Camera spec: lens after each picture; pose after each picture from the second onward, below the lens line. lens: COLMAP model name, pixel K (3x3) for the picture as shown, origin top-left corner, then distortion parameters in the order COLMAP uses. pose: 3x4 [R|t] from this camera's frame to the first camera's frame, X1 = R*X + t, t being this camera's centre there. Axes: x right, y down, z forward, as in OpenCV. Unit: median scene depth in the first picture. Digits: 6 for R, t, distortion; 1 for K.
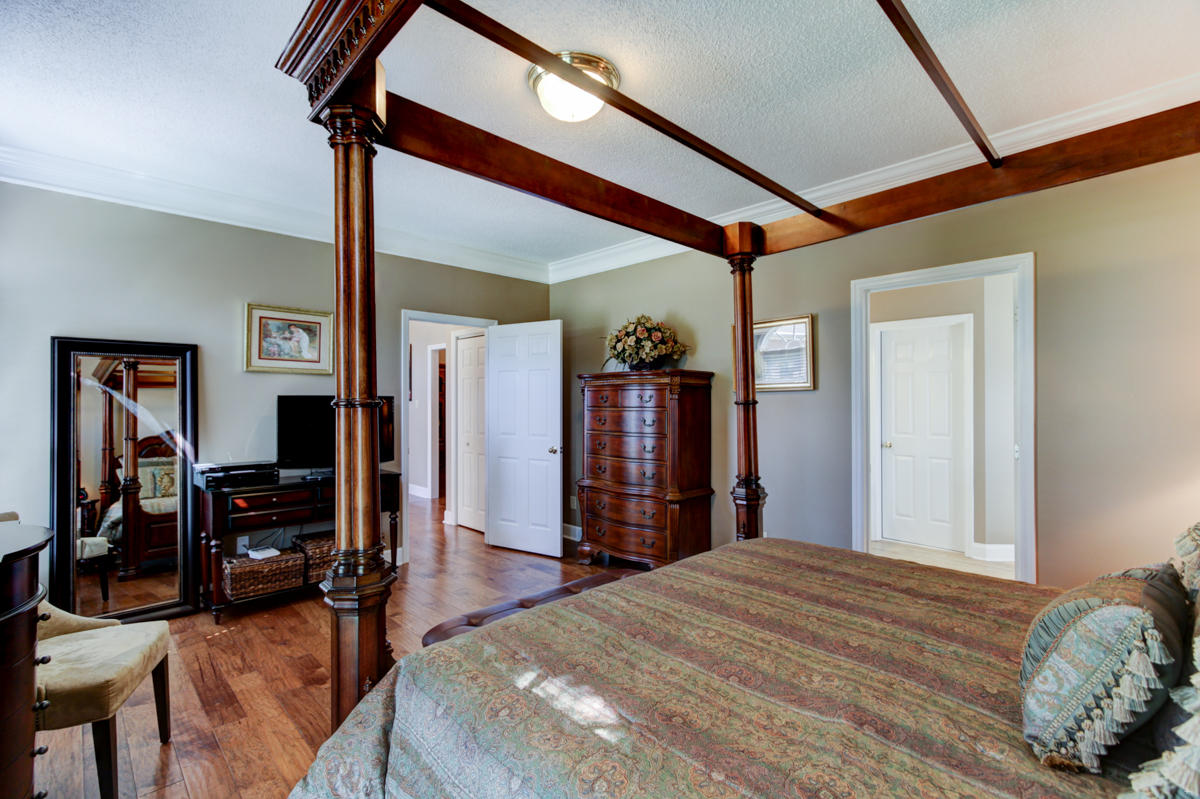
lens RADIAL K [[544.4, 0, 602.4], [0, 544.4, 404.8], [0, 0, 1]] dist [0.000336, 0.000415]
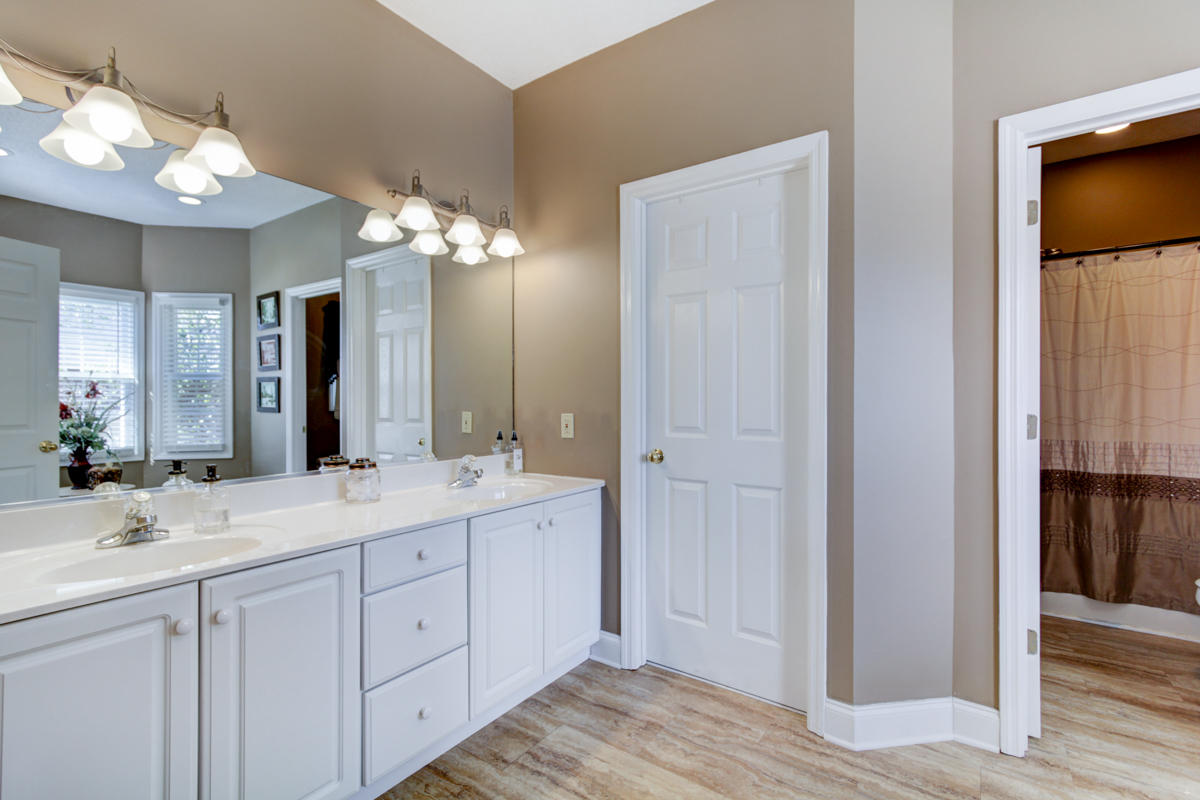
lens RADIAL K [[544.4, 0, 596.8], [0, 544.4, 400.4], [0, 0, 1]] dist [0.000336, 0.000415]
pose [[0.983989, 0.001609, 0.178223, 0.422298], [-0.002859, 0.999973, 0.006758, 0.027318], [-0.178208, -0.007159, 0.983967, 0.606717]]
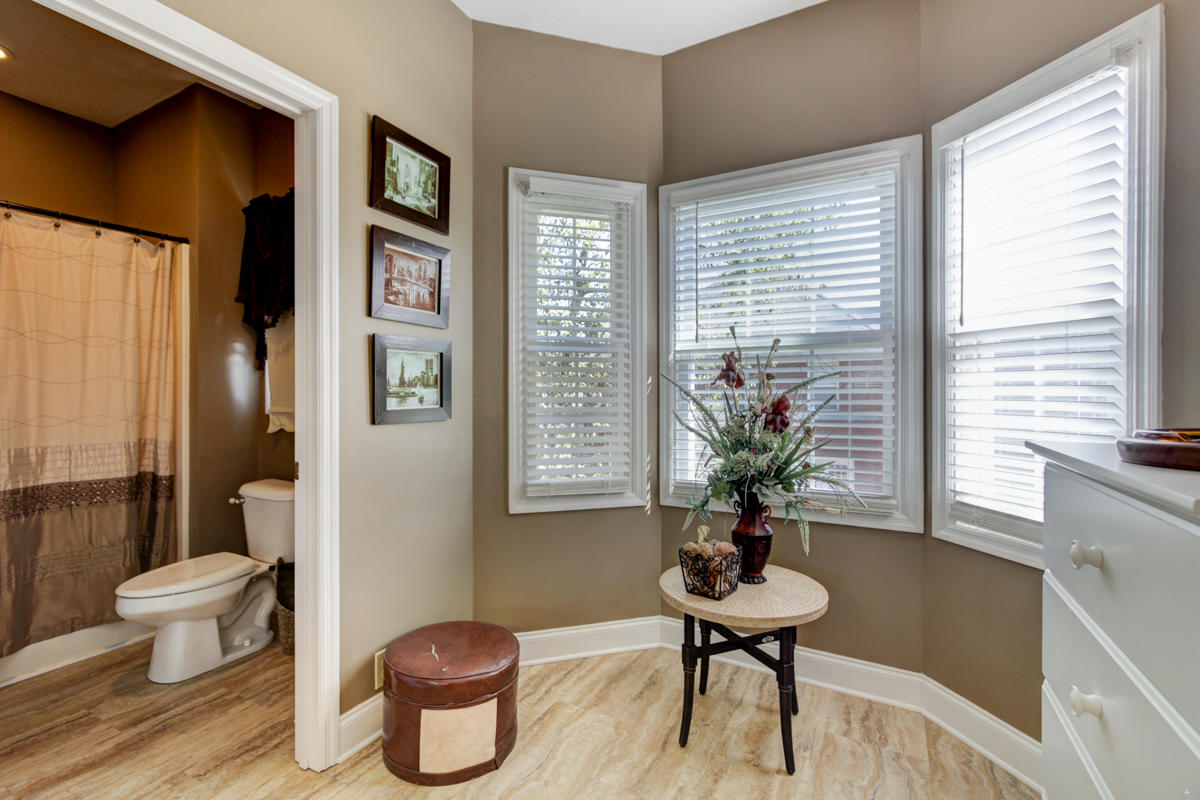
lens RADIAL K [[544.4, 0, 595.8], [0, 544.4, 396.0], [0, 0, 1]] dist [0.000336, 0.000415]
pose [[-0.288166, -0.001608, 0.957579, 0.457907], [-0.006402, 0.999979, -0.000248, 0.026844], [-0.957559, -0.006202, -0.288171, 0.675969]]
